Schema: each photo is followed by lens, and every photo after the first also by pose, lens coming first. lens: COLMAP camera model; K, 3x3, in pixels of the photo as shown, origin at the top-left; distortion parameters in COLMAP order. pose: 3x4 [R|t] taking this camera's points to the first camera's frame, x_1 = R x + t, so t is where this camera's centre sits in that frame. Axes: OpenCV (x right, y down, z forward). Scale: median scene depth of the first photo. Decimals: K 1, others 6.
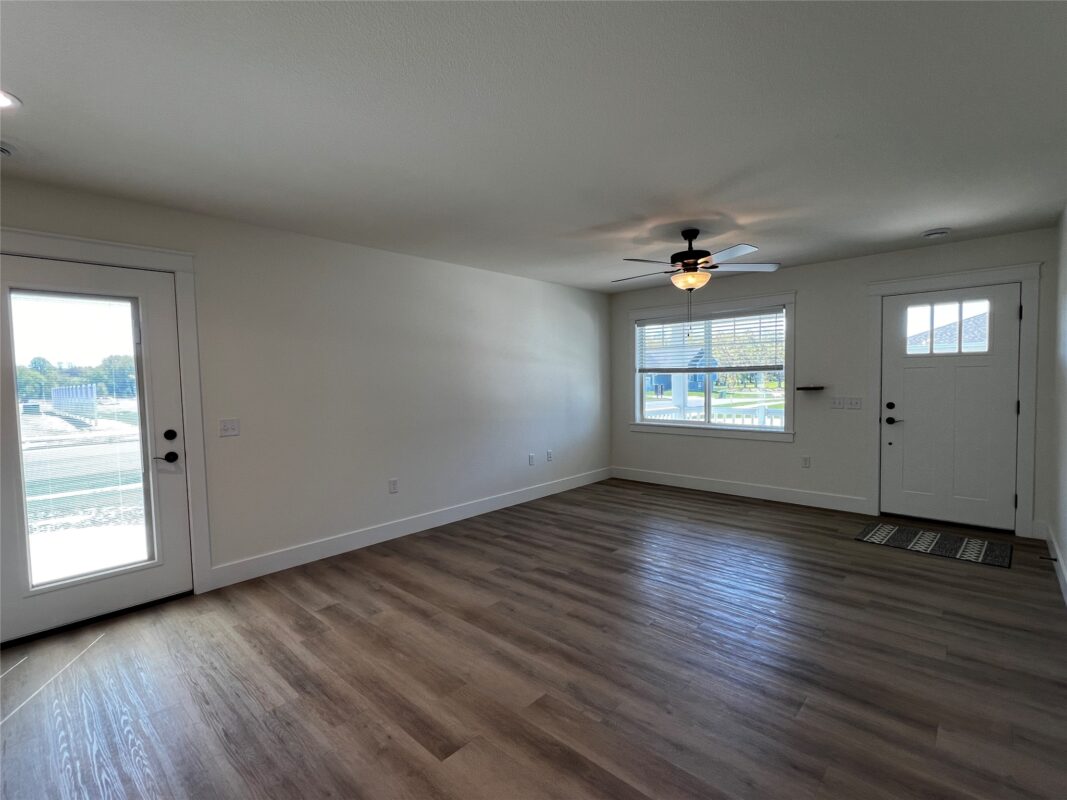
lens RADIAL K [[498.2, 0, 533.5], [0, 498.2, 400.0], [0, 0, 1]] dist [-0.001235, -0.000181]
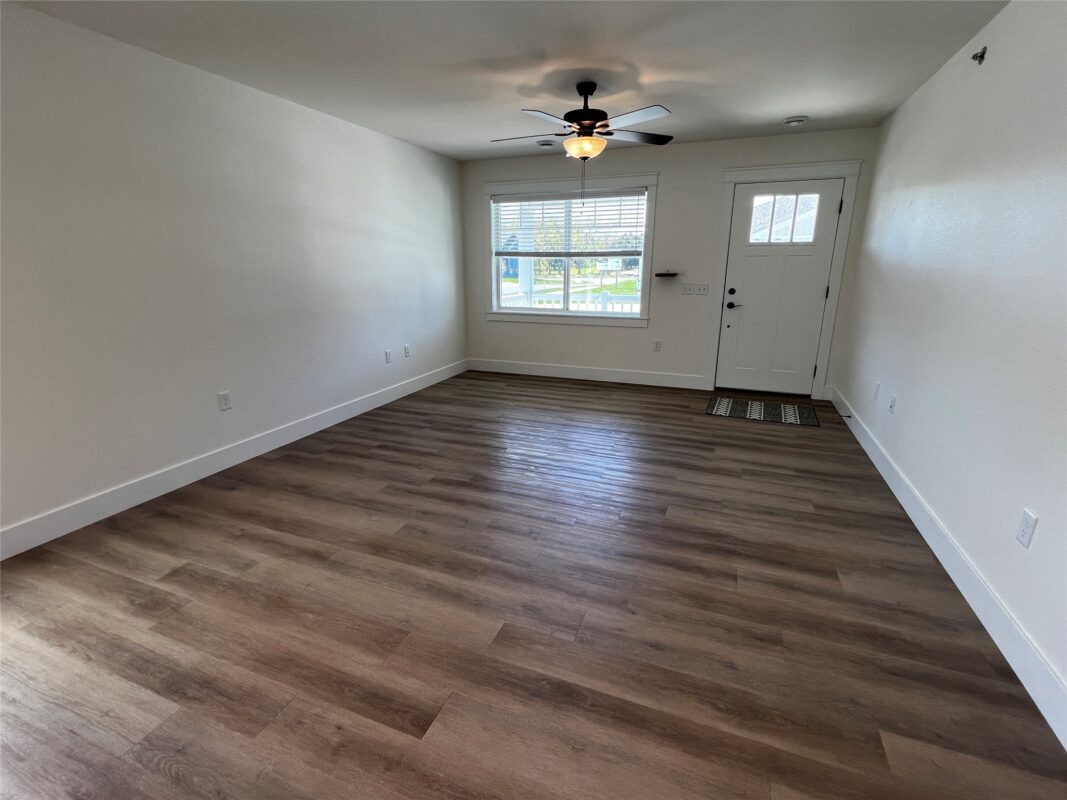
lens RADIAL K [[498.2, 0, 533.5], [0, 498.2, 400.0], [0, 0, 1]] dist [-0.001235, -0.000181]
pose [[0.932817, -0.081209, 0.351082, -0.121126], [0.001107, 0.974917, 0.222567, -0.000050], [-0.360350, -0.207225, 0.909509, 0.144554]]
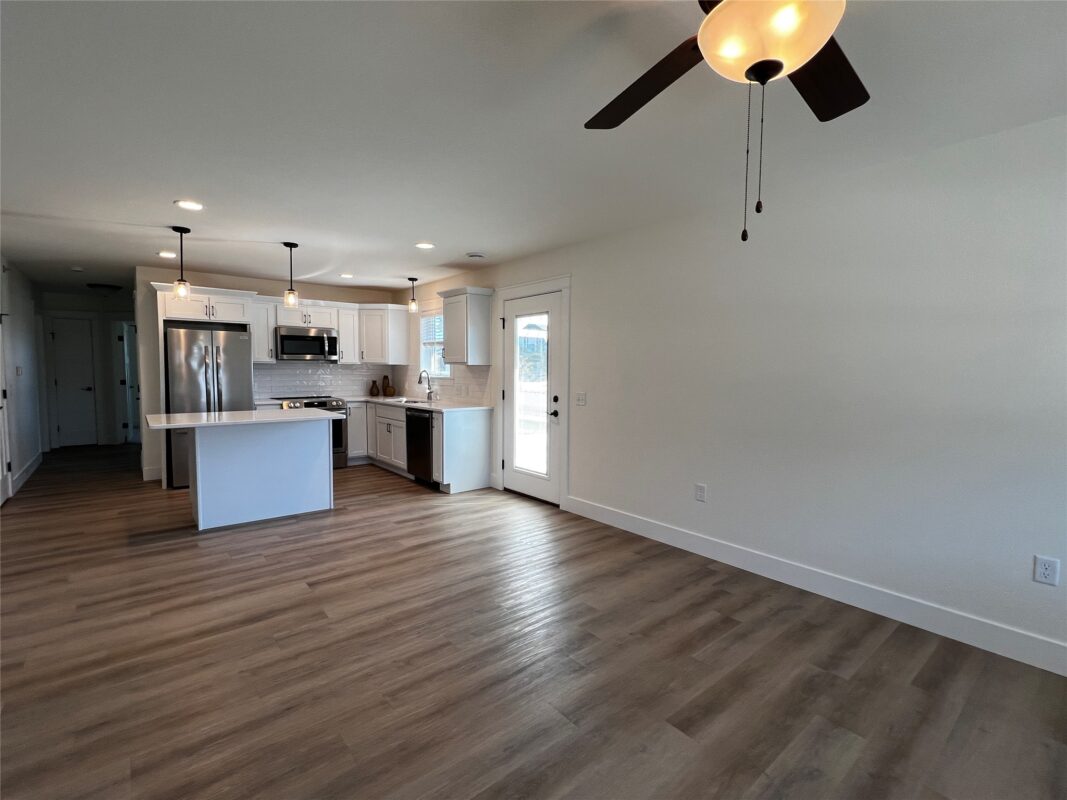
lens RADIAL K [[498.2, 0, 533.5], [0, 498.2, 400.0], [0, 0, 1]] dist [-0.001235, -0.000181]
pose [[-0.138358, 0.085639, -0.986673, 0.663555], [-0.046648, 0.994585, 0.092867, -0.054923], [0.989283, 0.058875, -0.133614, 0.955790]]
